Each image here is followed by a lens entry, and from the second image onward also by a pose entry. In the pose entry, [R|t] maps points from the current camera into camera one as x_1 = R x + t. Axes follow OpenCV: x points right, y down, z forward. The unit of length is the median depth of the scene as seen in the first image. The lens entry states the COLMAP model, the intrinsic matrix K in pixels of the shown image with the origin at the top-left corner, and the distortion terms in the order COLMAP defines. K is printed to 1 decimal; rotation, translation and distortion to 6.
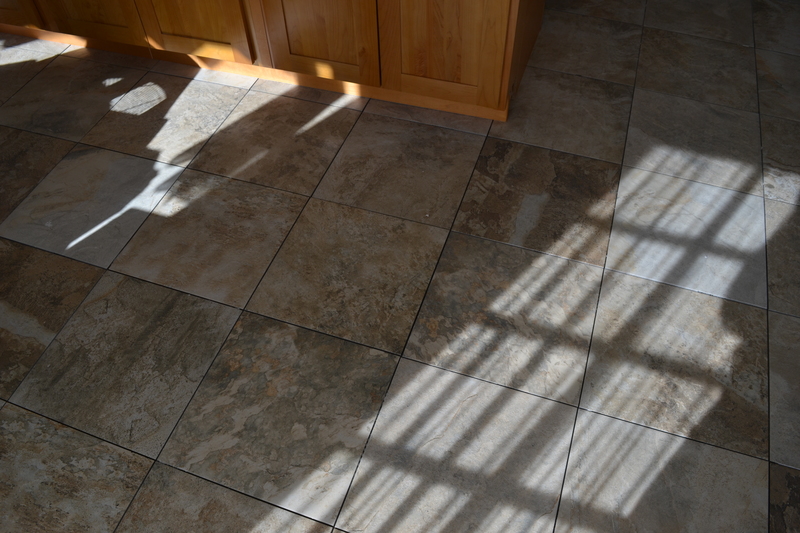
lens RADIAL K [[636.0, 0, 387.4], [0, 636.0, 266.2], [0, 0, 1]] dist [-0.102542, 0.030582]
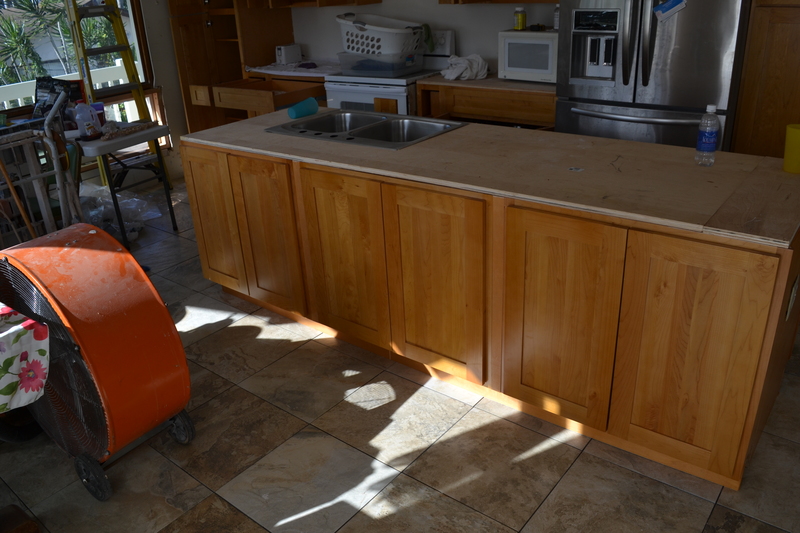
lens RADIAL K [[636.0, 0, 388.1], [0, 636.0, 266.4], [0, 0, 1]] dist [-0.102542, 0.030582]
pose [[0.939440, 0.116835, -0.322182, -0.048954], [-0.246323, 0.883814, -0.397742, -0.040062], [0.238278, 0.453015, 0.859070, -0.046779]]
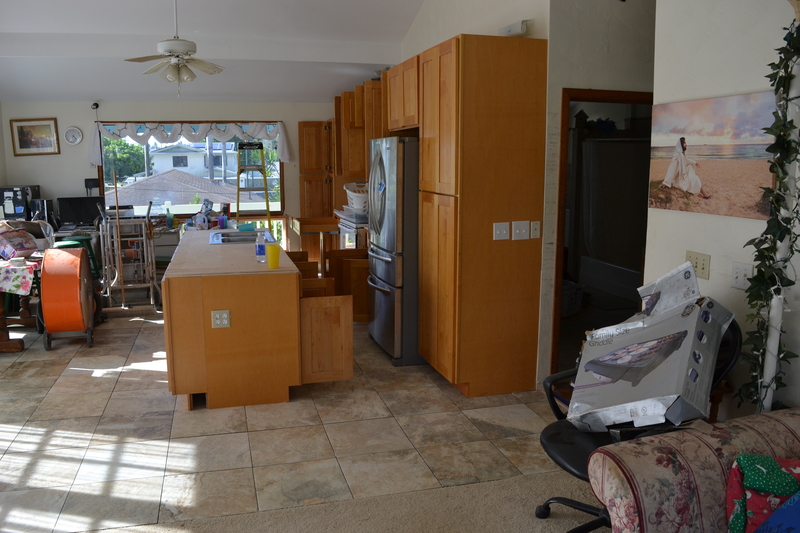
lens RADIAL K [[636.0, 0, 397.3], [0, 636.0, 278.8], [0, 0, 1]] dist [-0.102542, 0.030582]
pose [[0.572745, 0.177690, -0.800243, 2.094812], [-0.650999, 0.691857, -0.312306, -0.345338], [0.498160, 0.699829, 0.511934, 0.089823]]
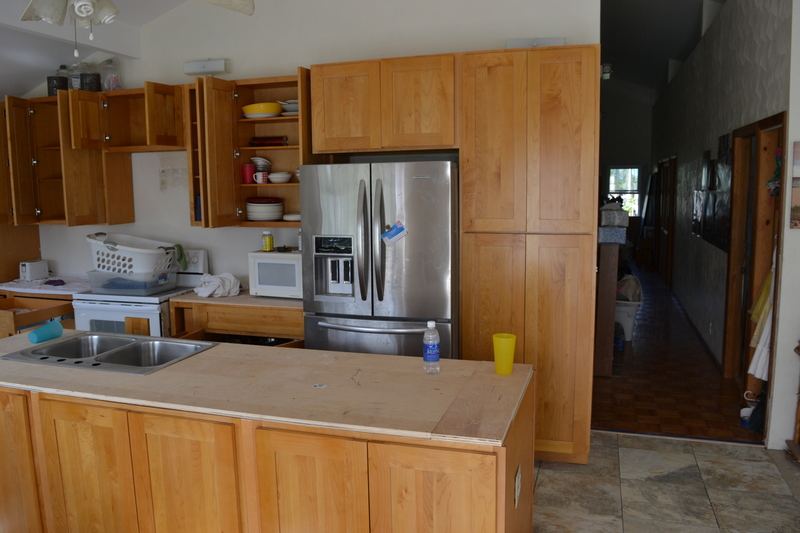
lens RADIAL K [[636.0, 0, 388.1], [0, 636.0, 269.8], [0, 0, 1]] dist [-0.102542, 0.030582]
pose [[0.999801, 0.009553, 0.017506, -0.010047], [0.005275, 0.719866, -0.694093, -0.042057], [-0.019232, 0.694047, 0.719672, -0.105918]]
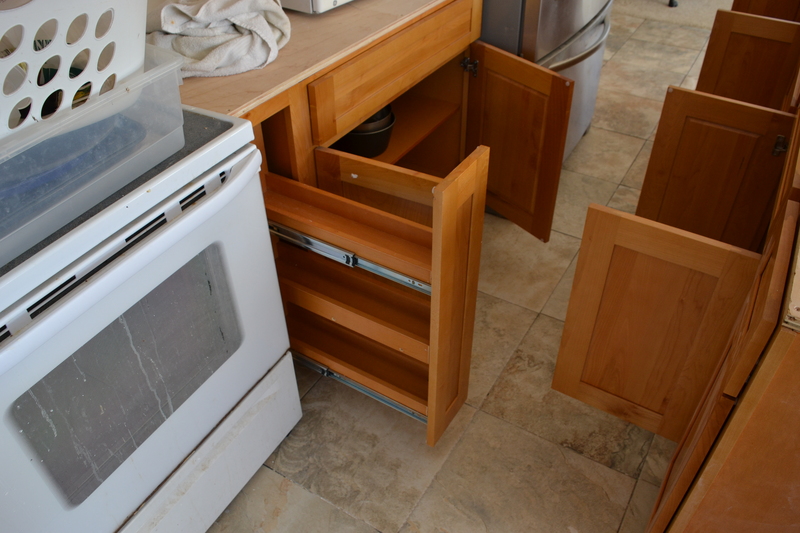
lens RADIAL K [[636.0, 0, 392.9], [0, 636.0, 265.4], [0, 0, 1]] dist [-0.102542, 0.030582]
pose [[0.219853, -0.604849, 0.765390, -1.230705], [0.773272, 0.586379, 0.241269, -1.394609], [-0.594740, 0.538811, 0.596630, 1.133724]]
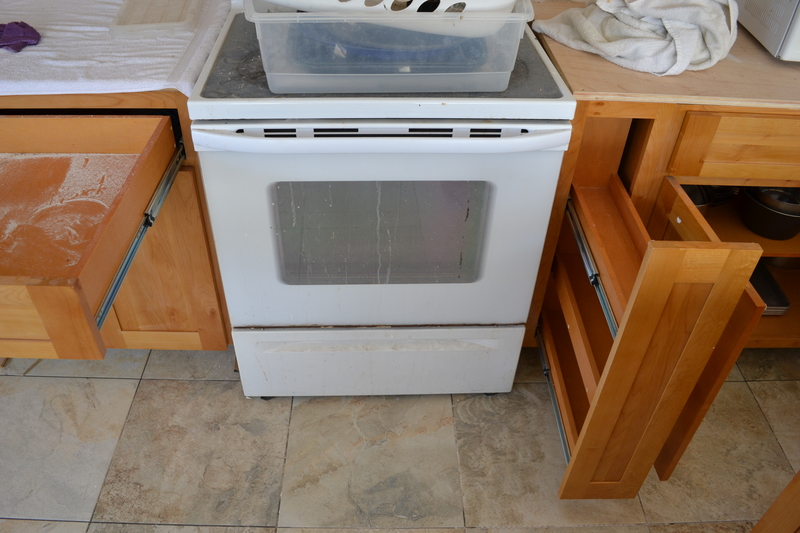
lens RADIAL K [[636.0, 0, 395.5], [0, 636.0, 267.7], [0, 0, 1]] dist [-0.102542, 0.030582]
pose [[0.938411, -0.185346, 0.291601, -1.097098], [0.239015, 0.957664, -0.160475, -1.219419], [-0.249512, 0.220289, 0.942983, 0.991774]]
